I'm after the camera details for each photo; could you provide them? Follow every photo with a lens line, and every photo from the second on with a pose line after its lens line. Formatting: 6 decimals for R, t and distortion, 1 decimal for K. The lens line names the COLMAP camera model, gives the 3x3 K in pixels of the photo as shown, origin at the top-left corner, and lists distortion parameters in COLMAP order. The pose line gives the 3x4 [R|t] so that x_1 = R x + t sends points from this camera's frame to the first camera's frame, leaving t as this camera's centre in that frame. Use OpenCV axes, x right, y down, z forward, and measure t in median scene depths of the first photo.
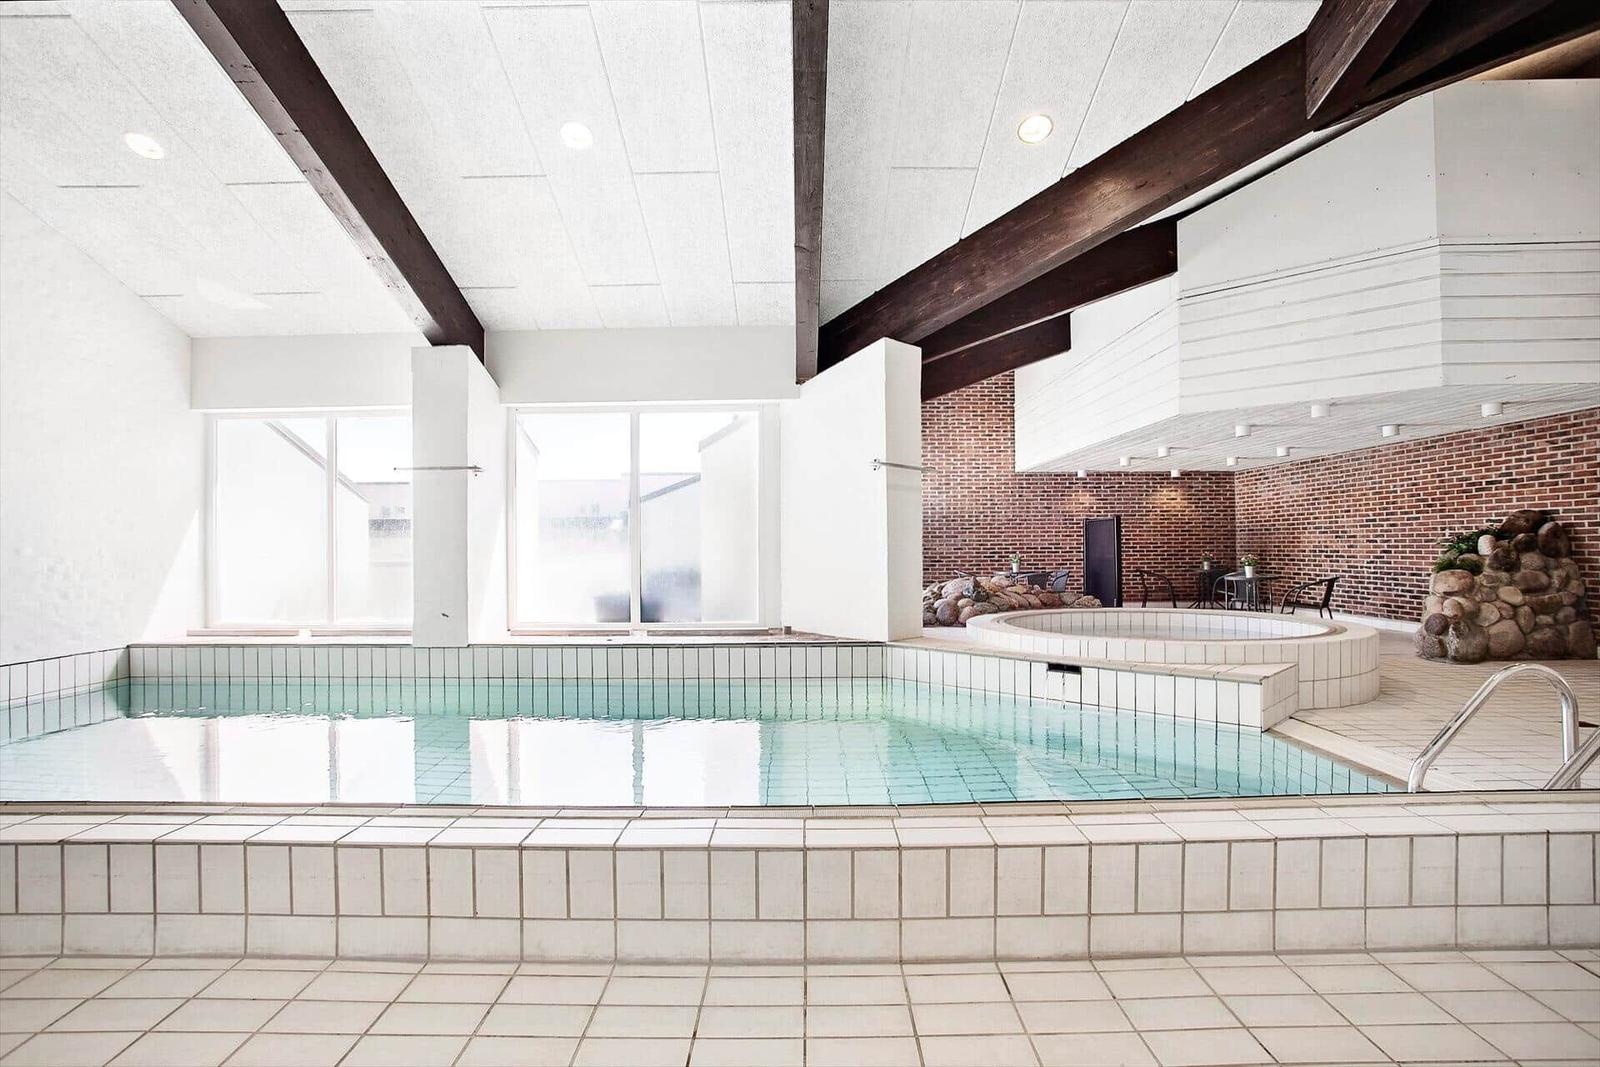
lens RADIAL K [[768.7, 0, 804.2], [0, 768.7, 530.8], [0, 0, 1]] dist [-0.033647, 0.004860]
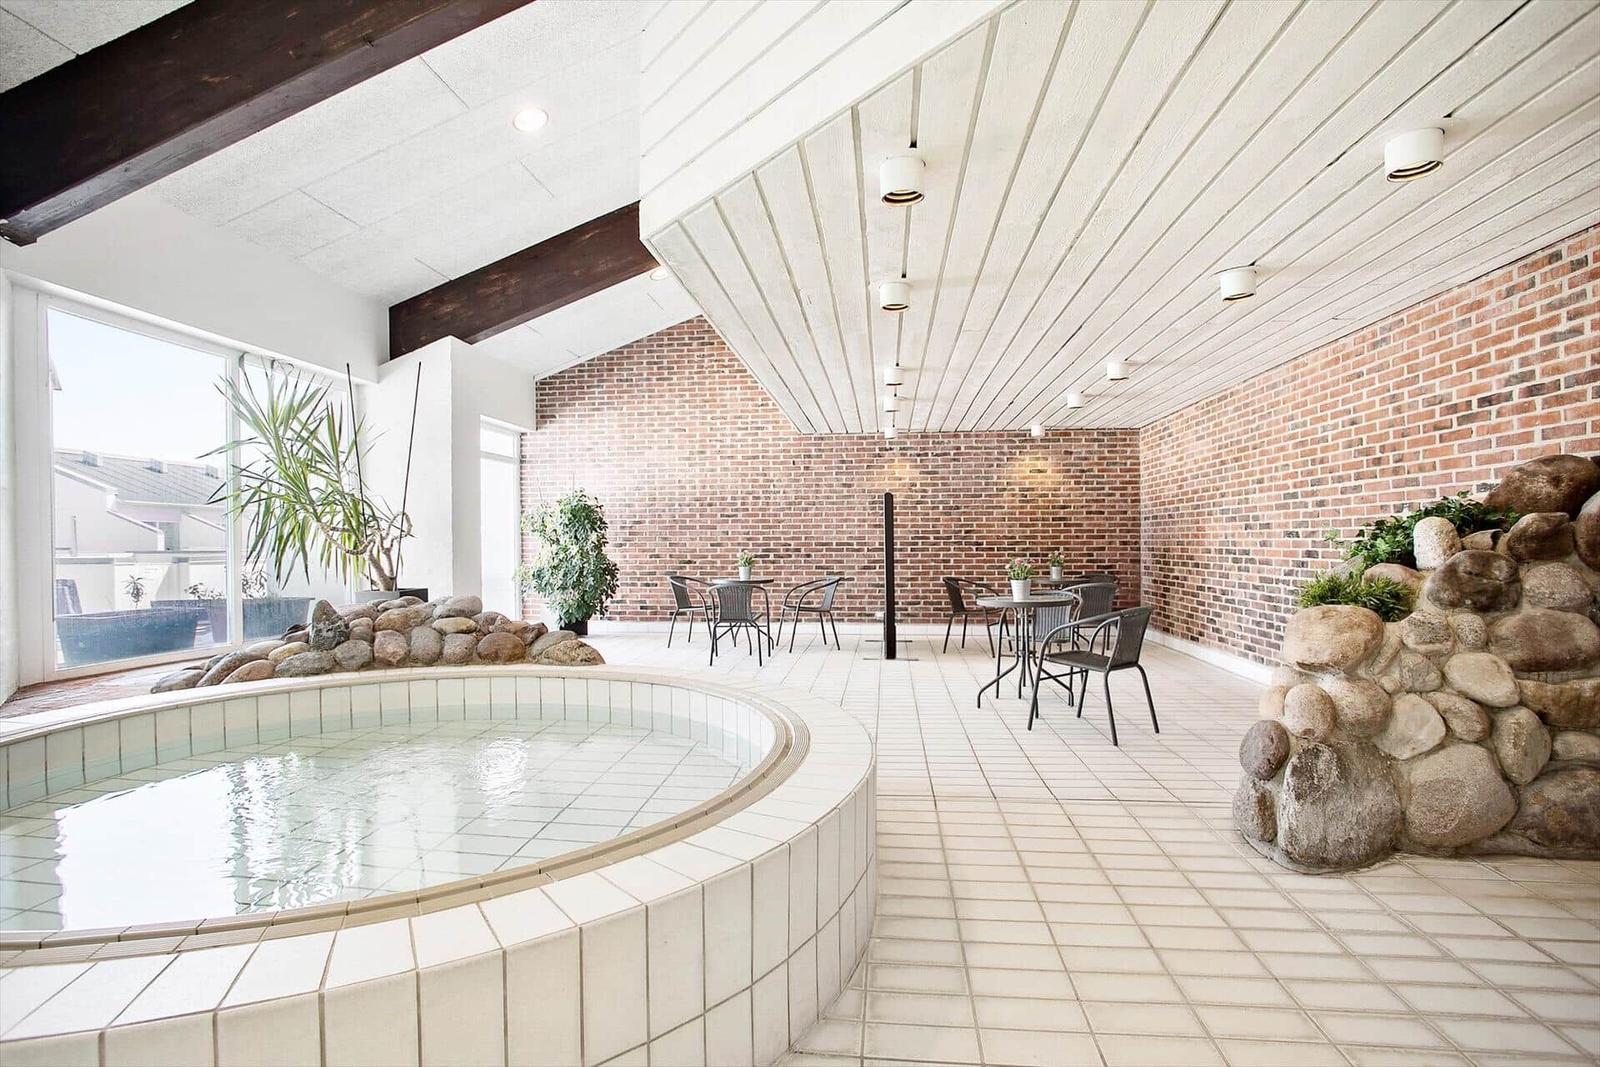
lens RADIAL K [[768.7, 0, 769.7], [0, 768.7, 548.7], [0, 0, 1]] dist [-0.033647, 0.004860]
pose [[0.991796, 0.002544, -0.127806, 0.592354], [0.001382, 0.999530, 0.030622, 0.009087], [0.127824, -0.030547, 0.991326, 0.543867]]
